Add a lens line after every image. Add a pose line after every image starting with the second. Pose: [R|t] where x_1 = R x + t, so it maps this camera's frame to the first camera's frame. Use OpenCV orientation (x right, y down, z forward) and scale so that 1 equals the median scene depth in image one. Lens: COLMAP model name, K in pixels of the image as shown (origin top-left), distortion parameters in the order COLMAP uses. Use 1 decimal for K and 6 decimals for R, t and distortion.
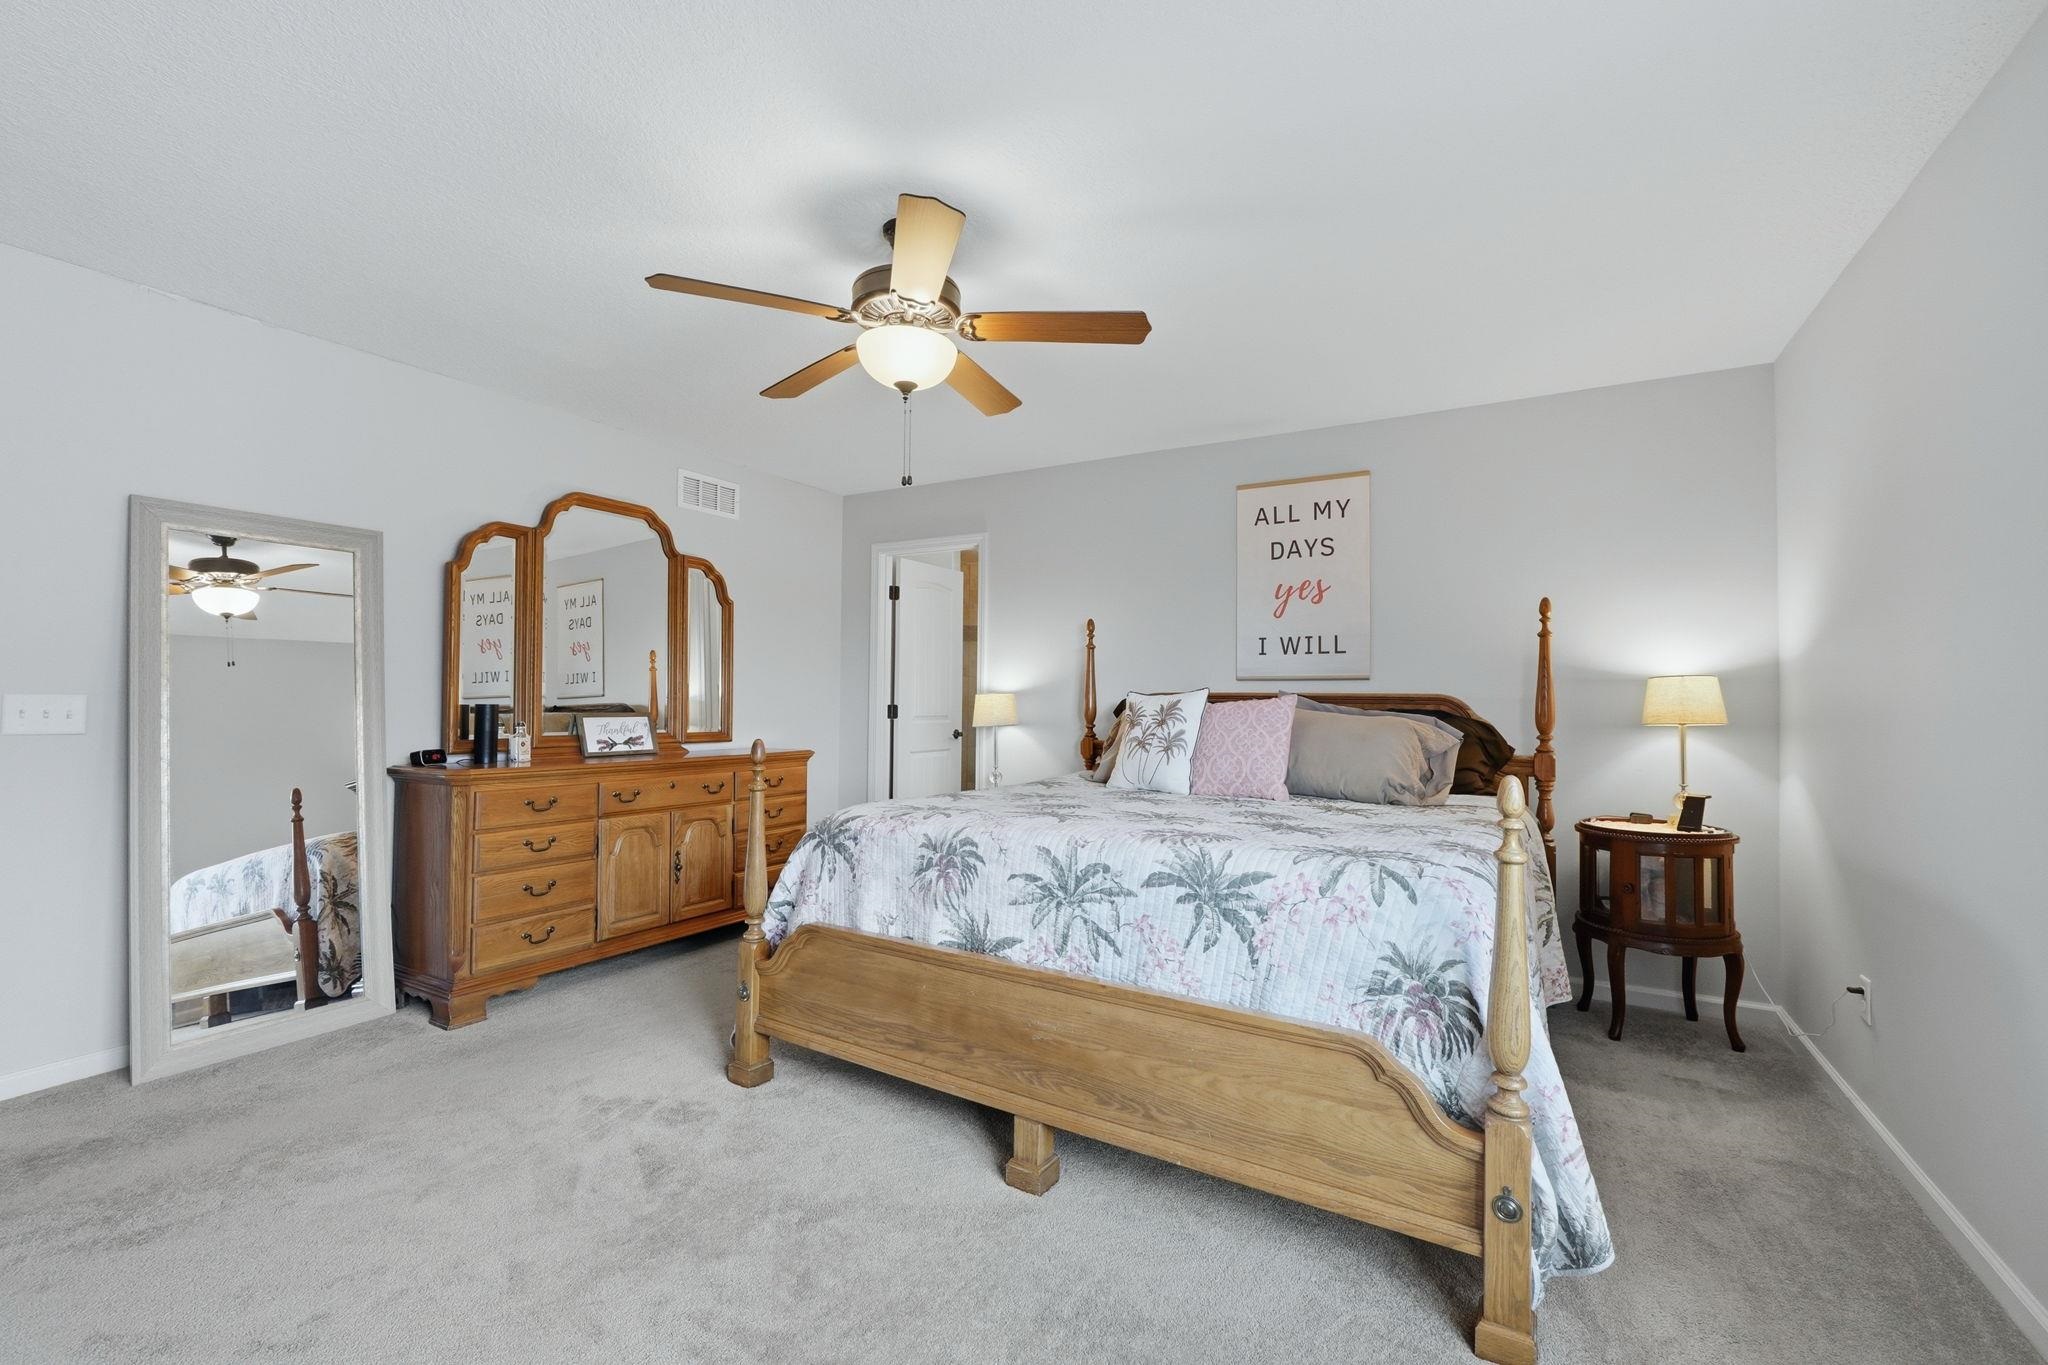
lens RADIAL K [[855.4, 0, 1024.5], [0, 855.4, 691.0], [0, 0, 1]] dist [-0.013781, 0.000207]
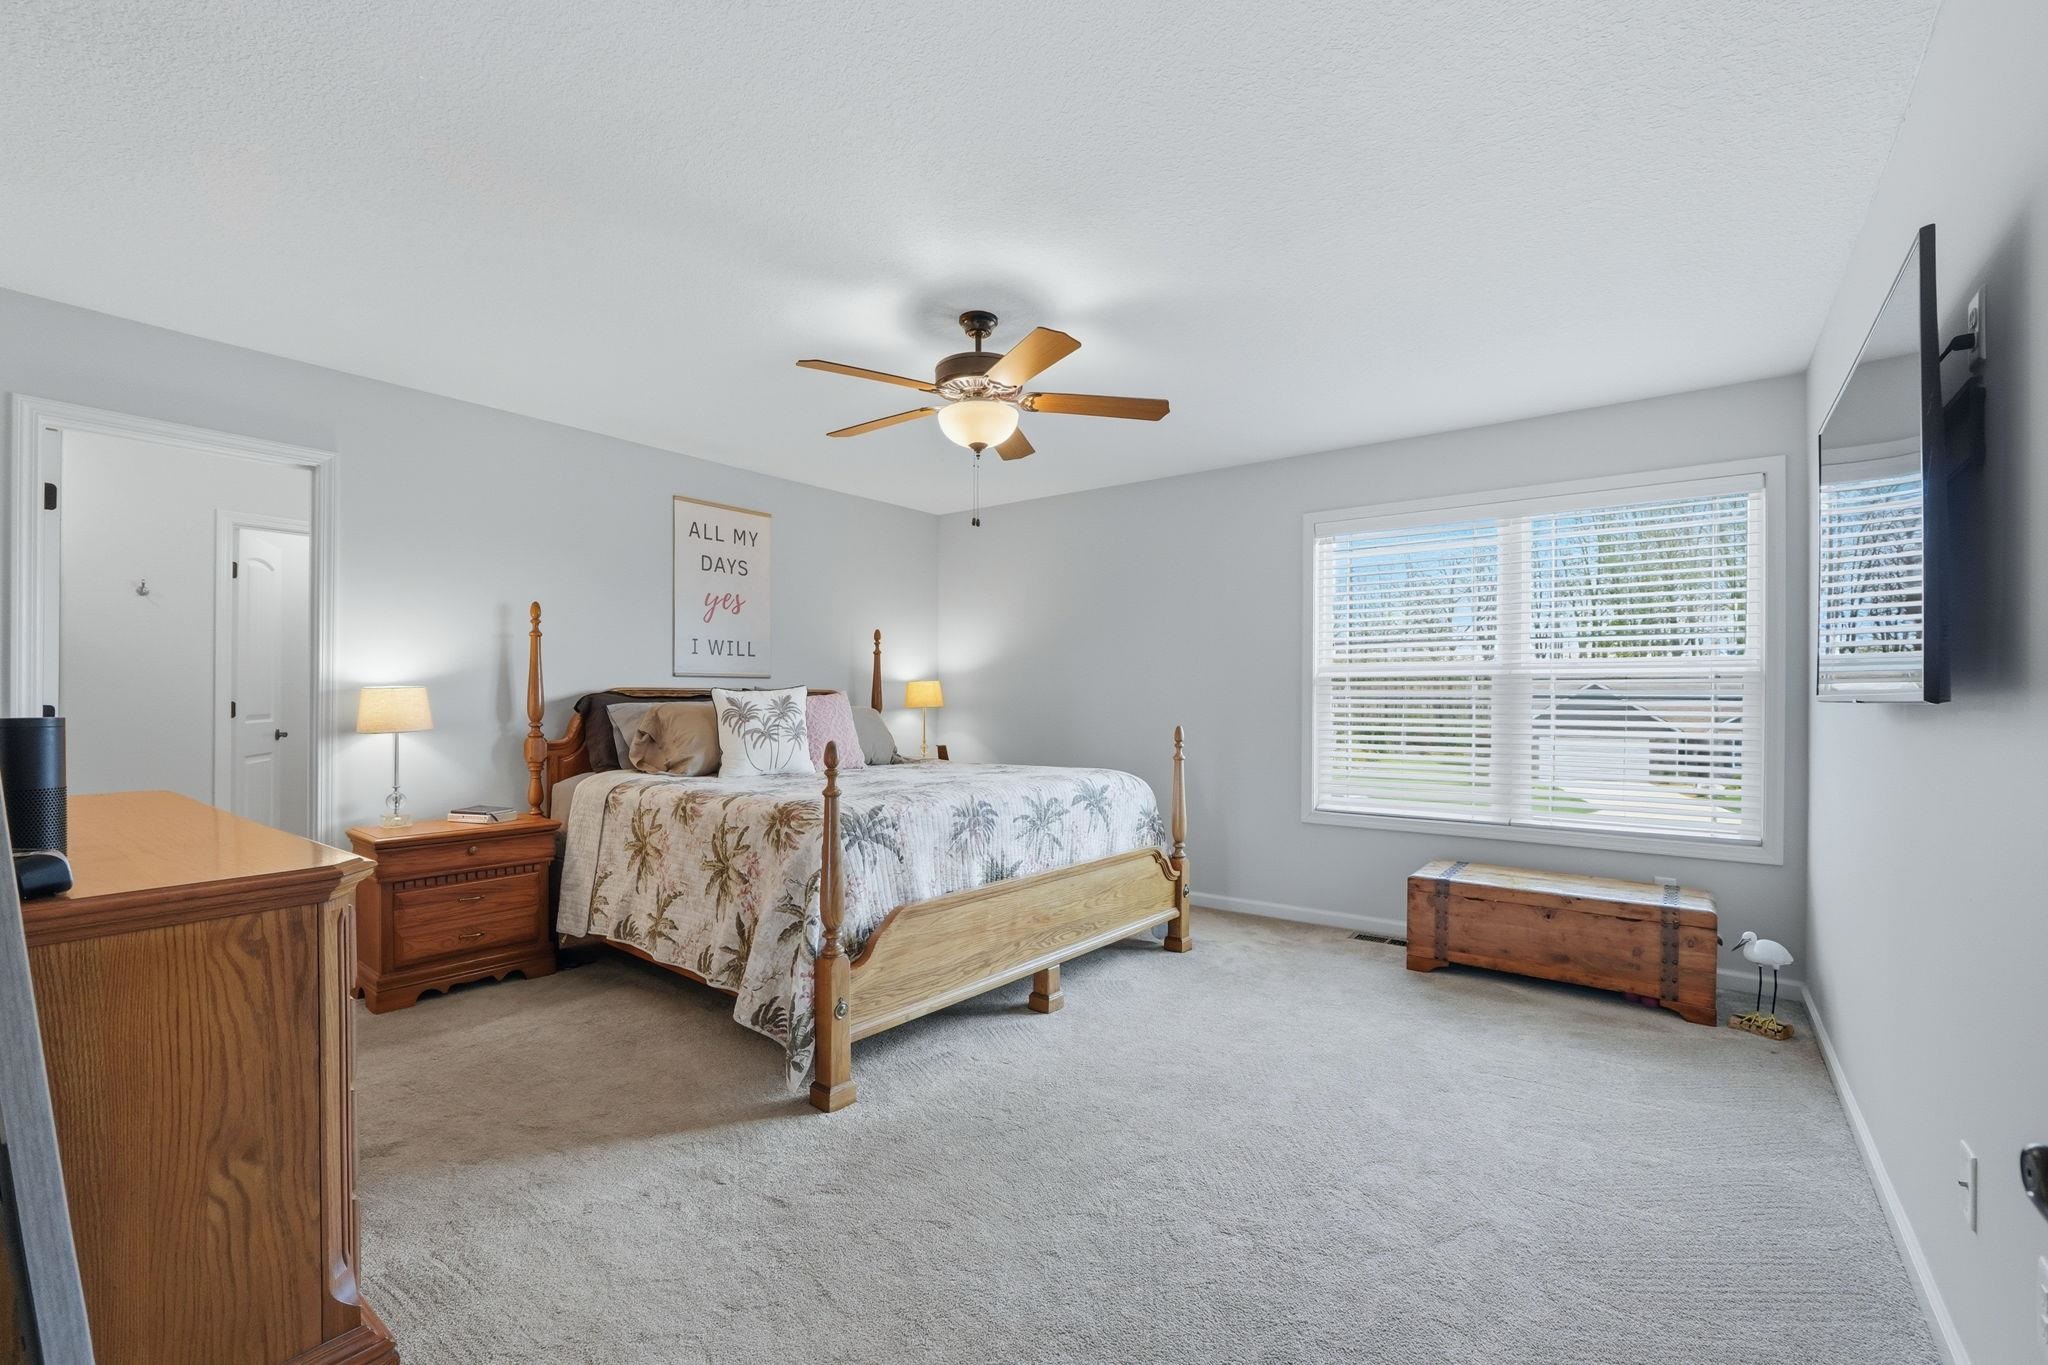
lens RADIAL K [[855.4, 0, 1019.7], [0, 855.4, 695.4], [0, 0, 1]] dist [-0.013781, 0.000207]
pose [[0.136222, -0.004577, 0.990668, -1.352299], [-0.013034, 0.999894, 0.006412, -0.001466], [-0.990593, -0.013786, 0.136148, 0.750680]]
